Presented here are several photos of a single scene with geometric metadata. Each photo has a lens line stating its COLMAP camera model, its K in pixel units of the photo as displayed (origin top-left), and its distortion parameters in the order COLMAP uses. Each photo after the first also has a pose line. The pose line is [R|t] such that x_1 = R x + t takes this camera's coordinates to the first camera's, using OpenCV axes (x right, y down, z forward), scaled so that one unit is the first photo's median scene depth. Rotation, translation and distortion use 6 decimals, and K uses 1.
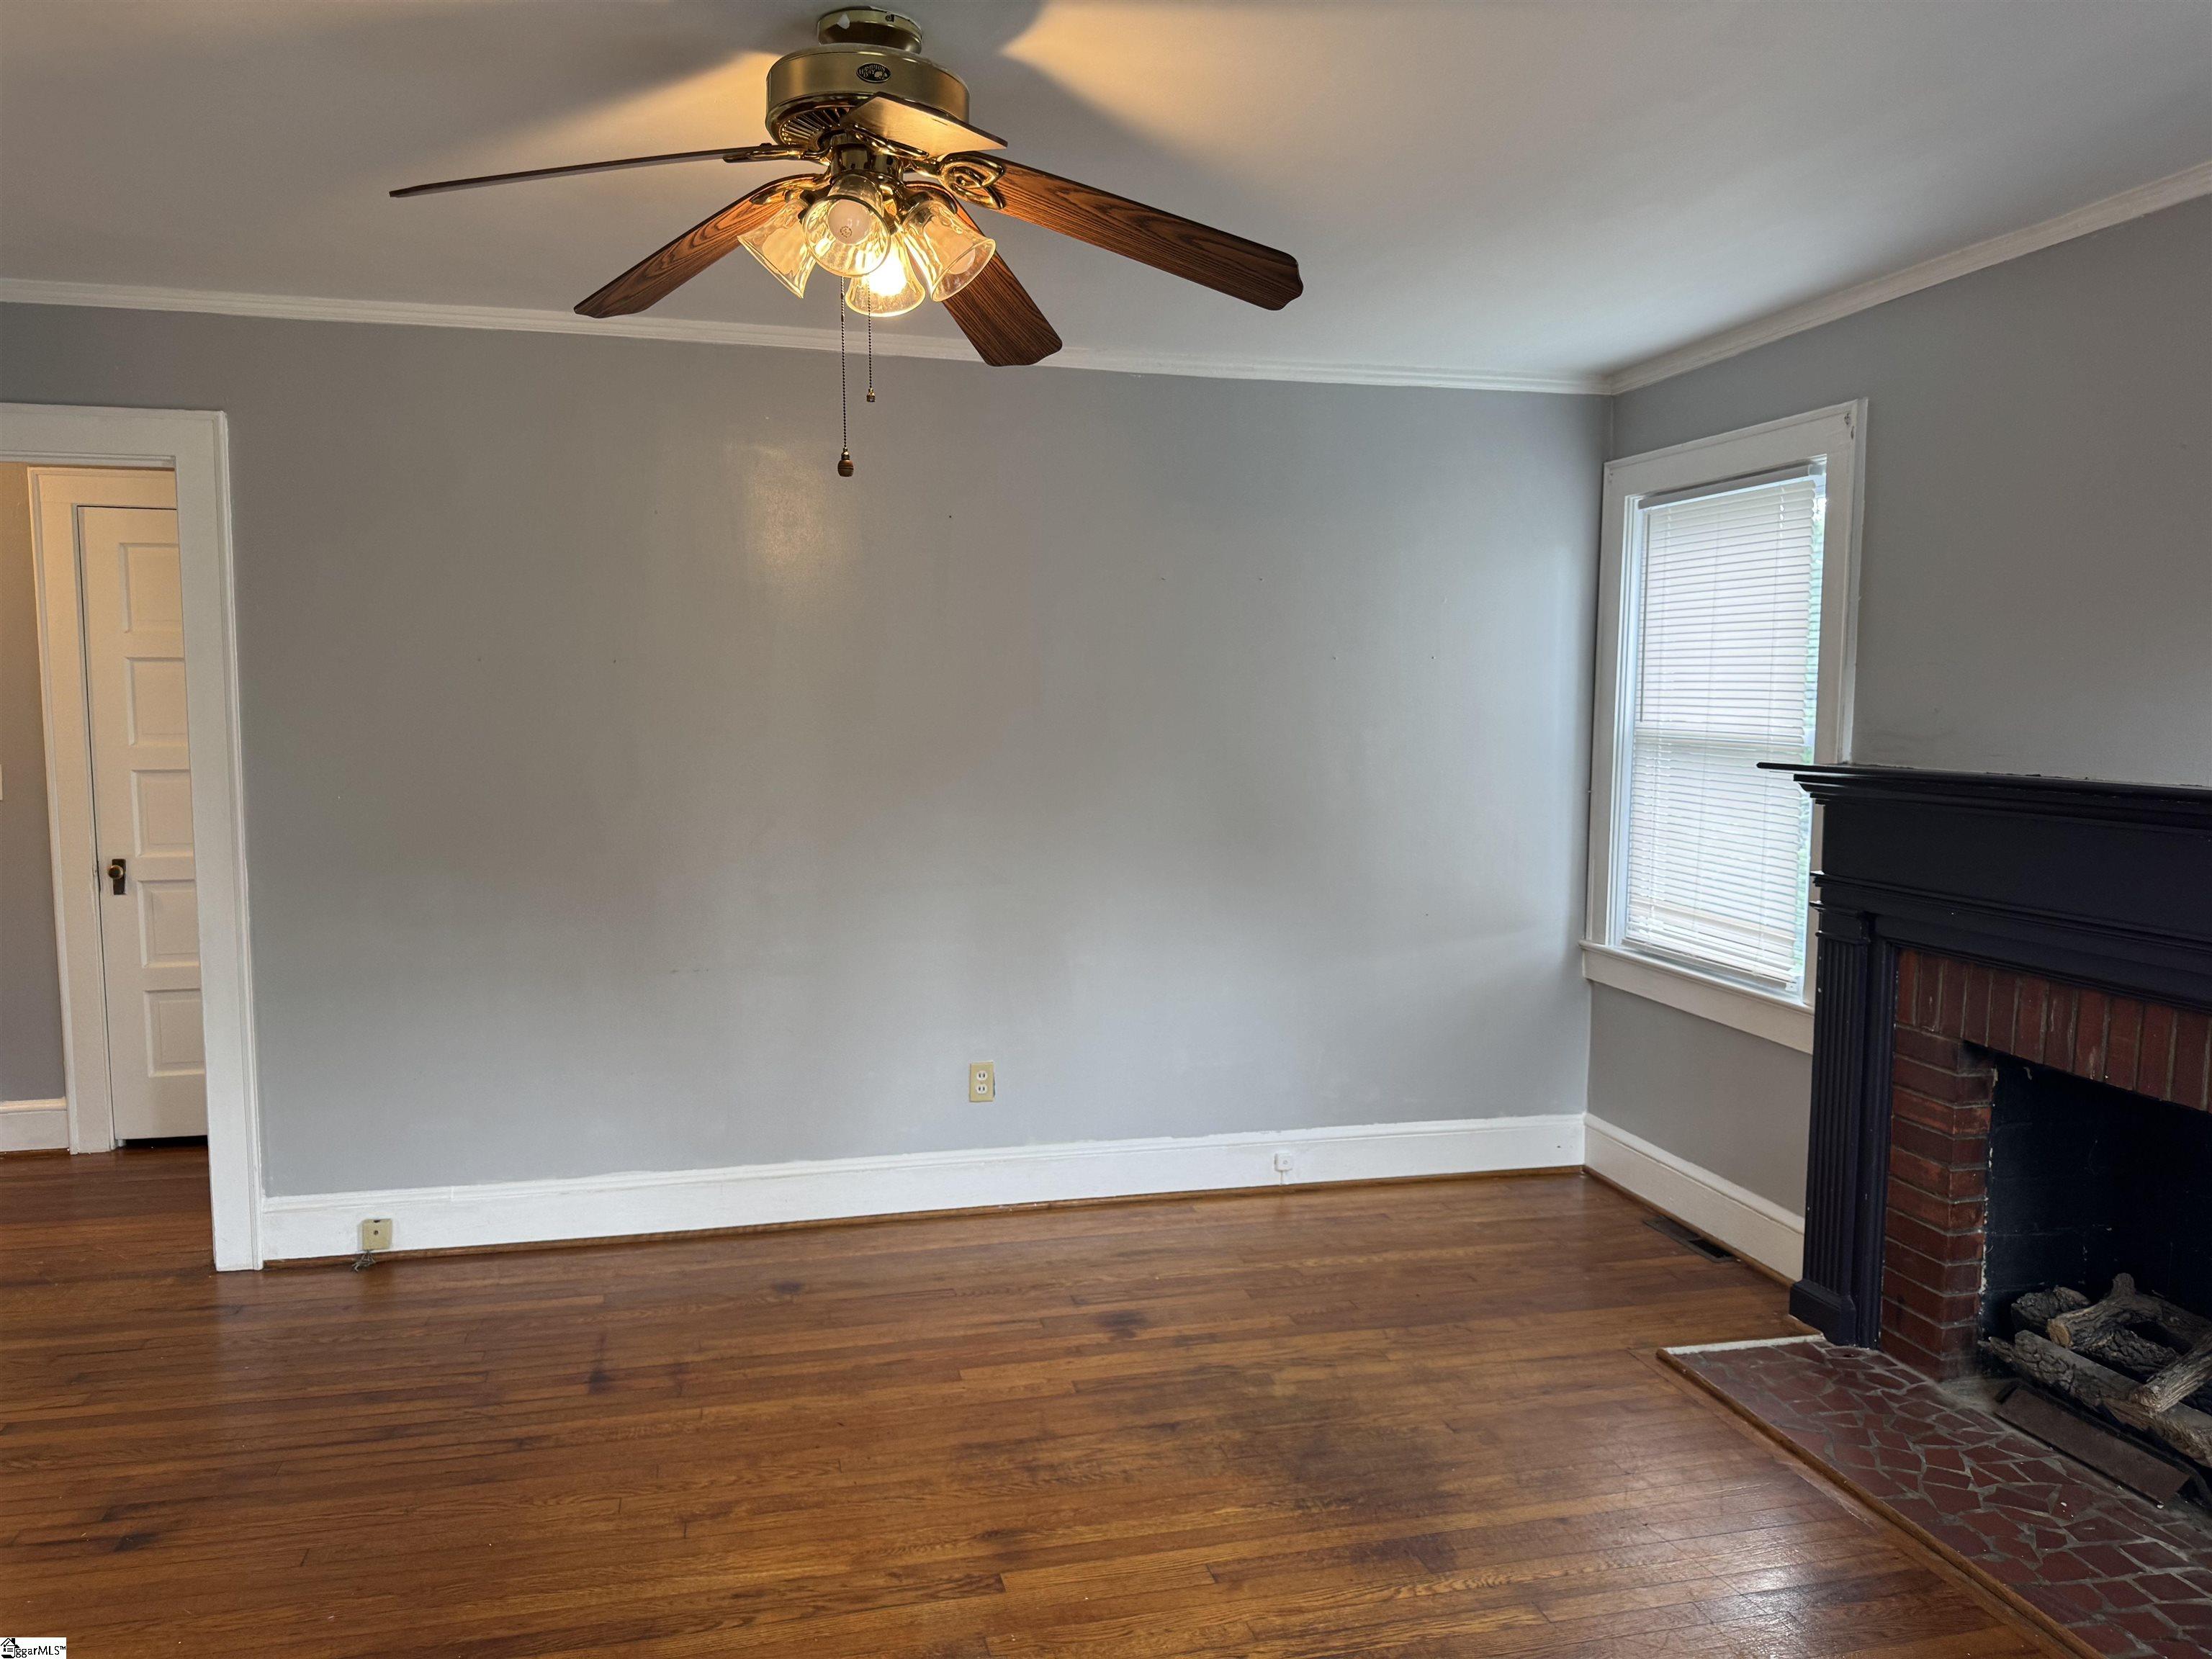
lens RADIAL K [[1557.5, 0, 1060.1], [0, 1557.5, 816.5], [0, 0, 1]] dist [0.068421, -0.090892]
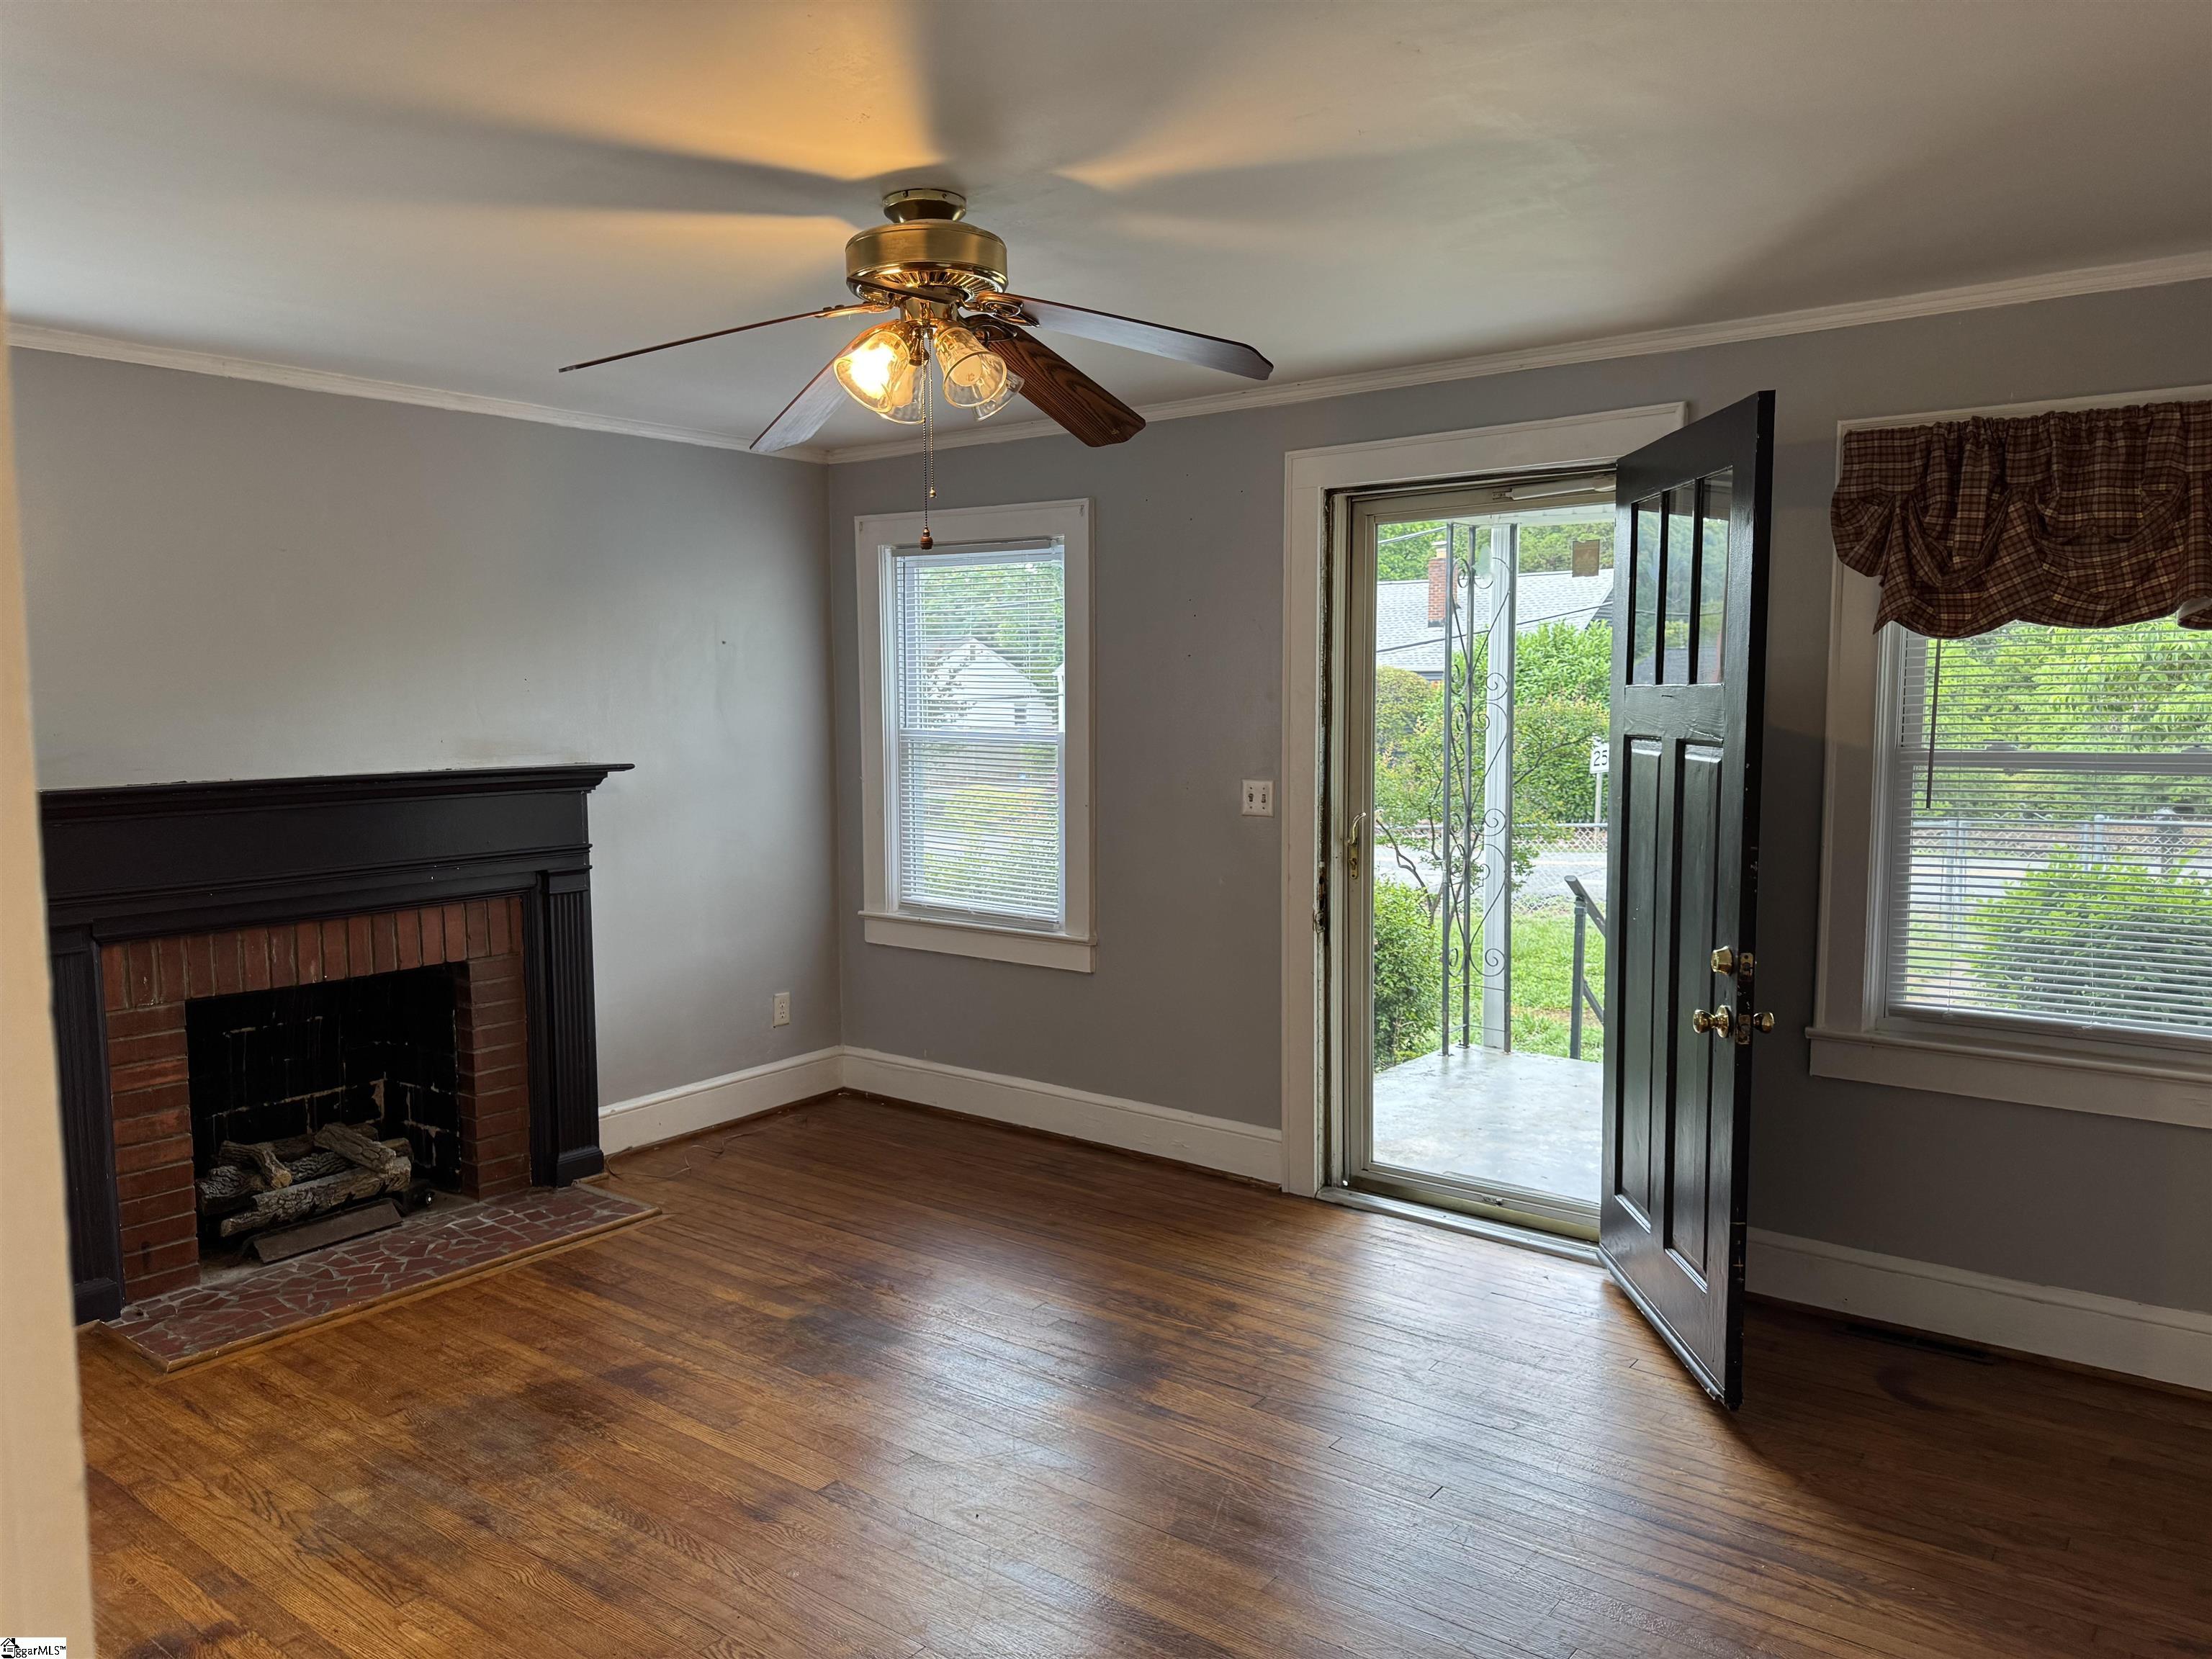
lens RADIAL K [[1557.5, 0, 1060.1], [0, 1557.5, 816.5], [0, 0, 1]] dist [0.068421, -0.090892]
pose [[-0.612176, -0.059024, 0.788516, -0.734270], [0.080392, 0.987397, 0.136325, -0.102413], [-0.786625, 0.146845, -0.599715, 1.073400]]
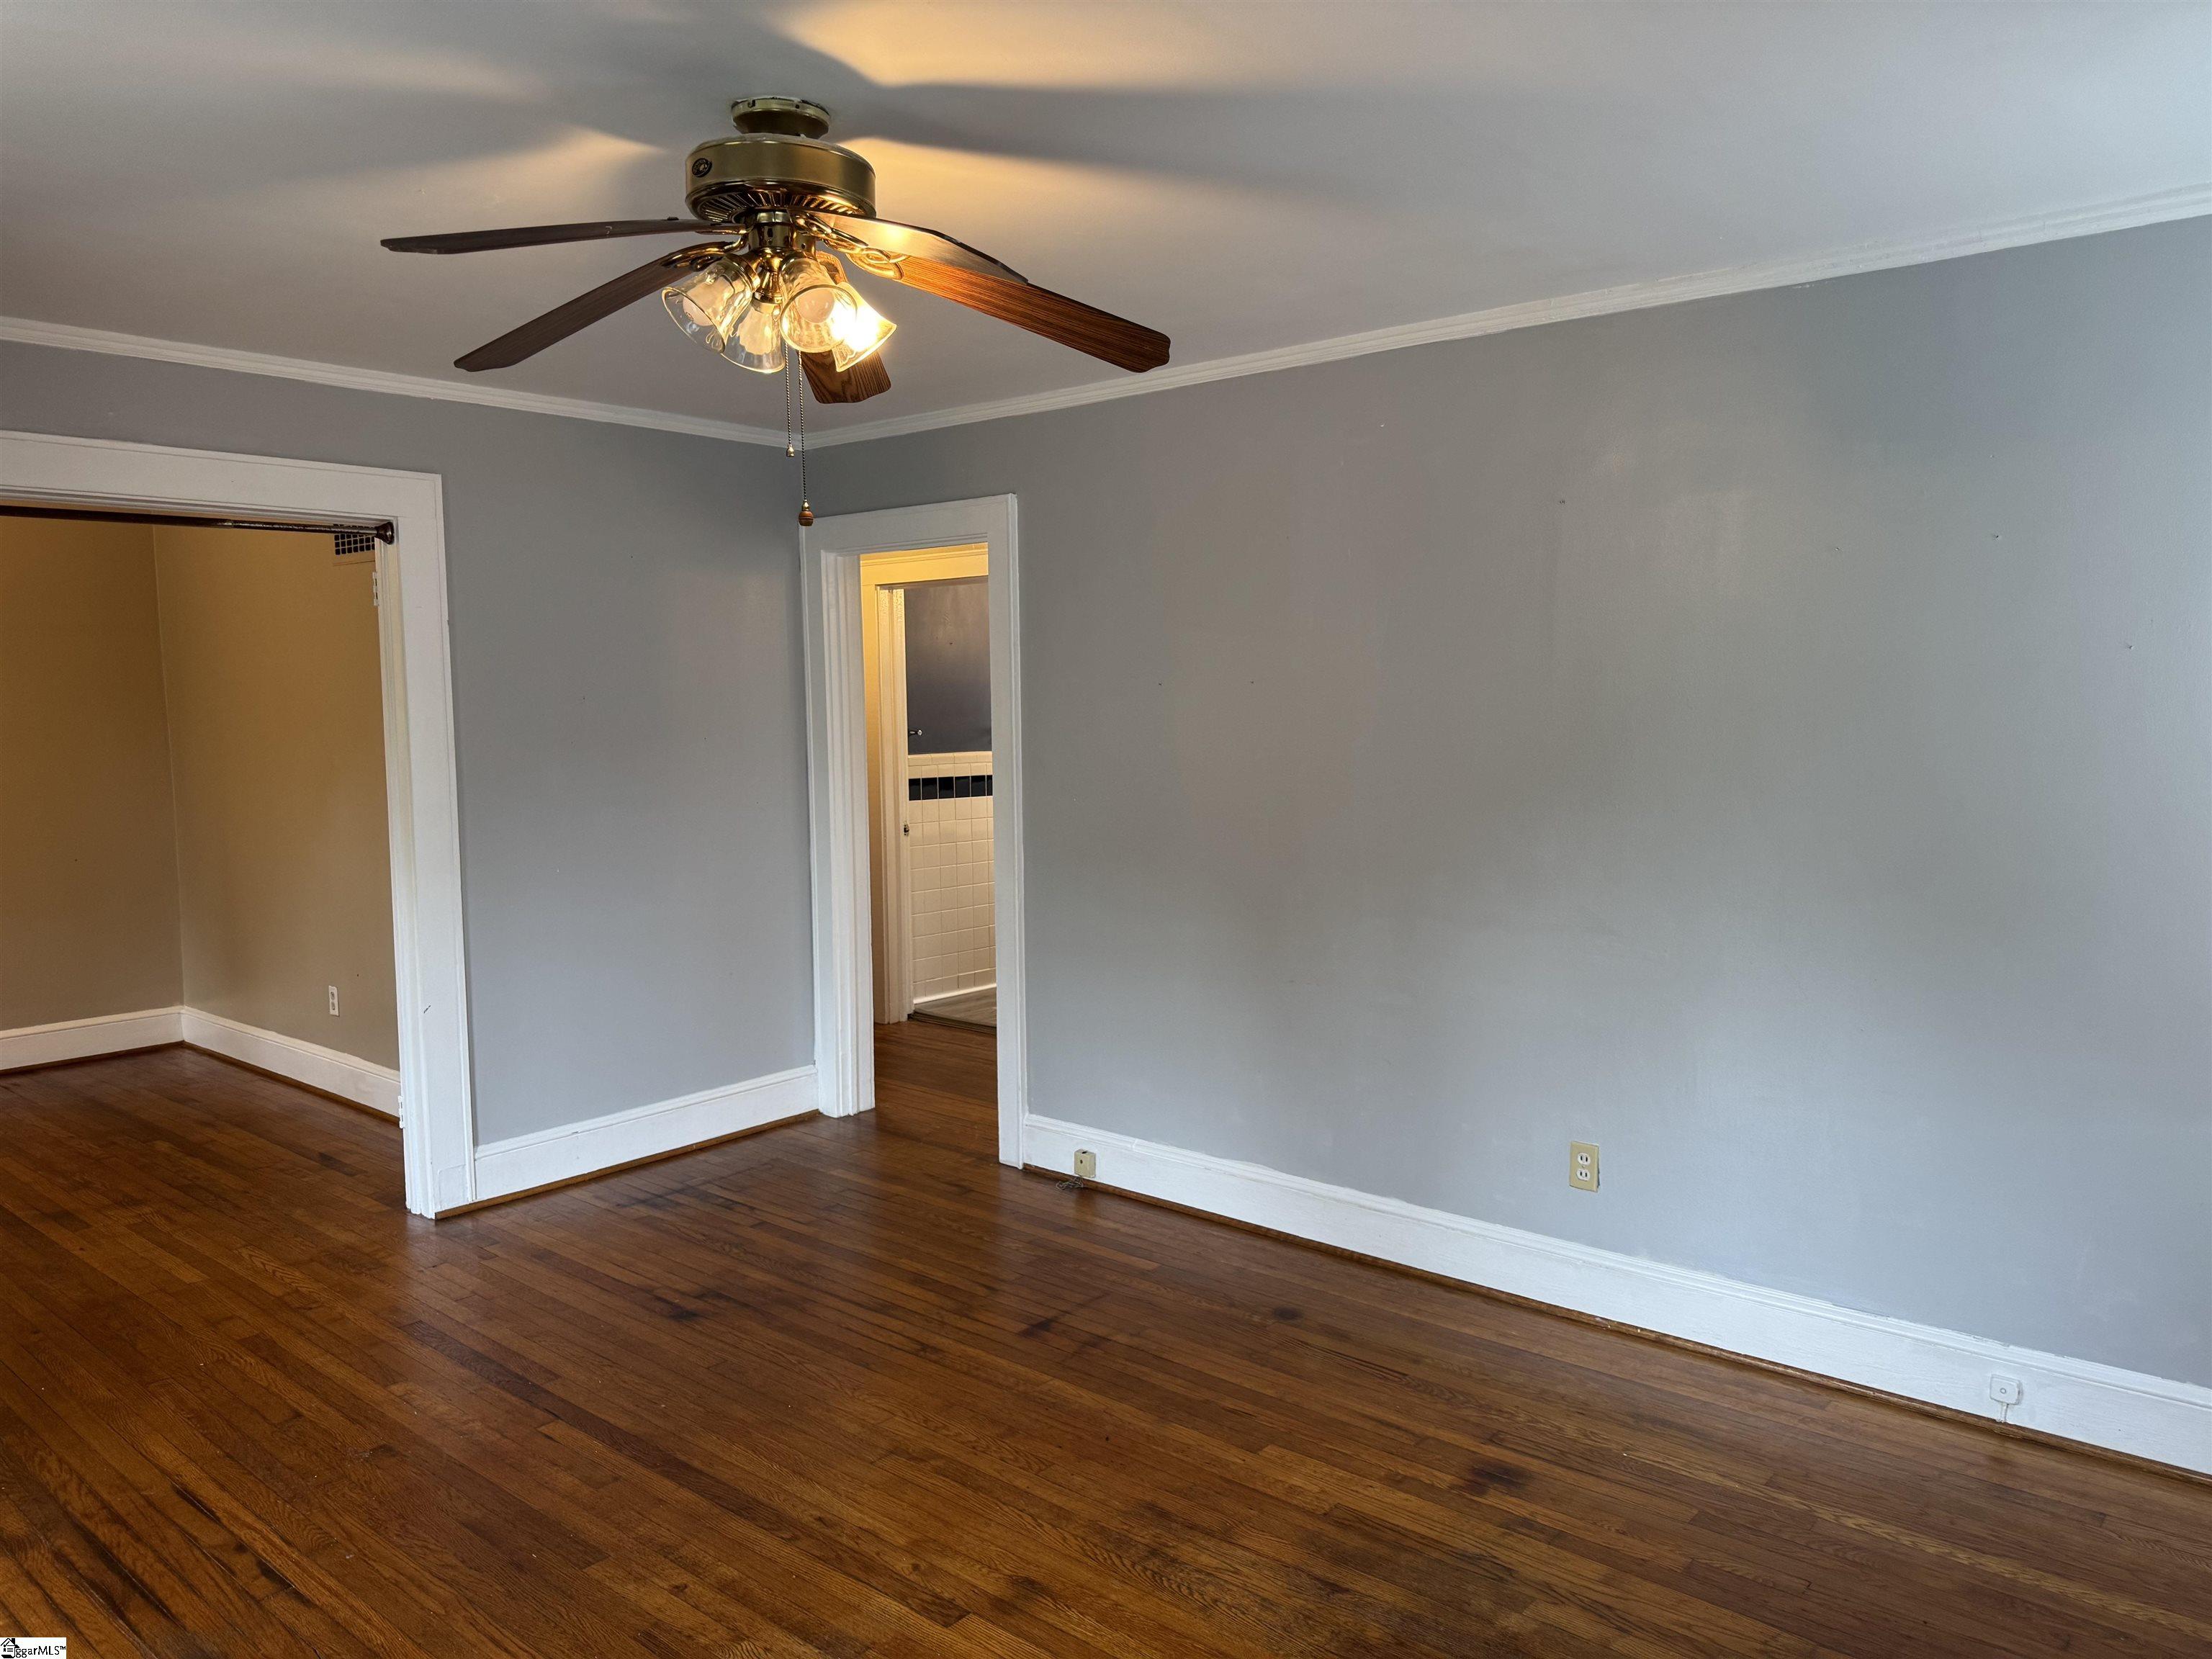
lens RADIAL K [[1556.3, 0, 1106.0], [0, 1556.3, 829.5], [0, 0, 1]] dist [0.076730, -0.089281]
pose [[0.600615, 0.065314, -0.796866, 0.565395], [-0.051601, 0.997747, 0.042886, -0.043367], [0.797871, 0.015361, 0.602632, 0.336519]]
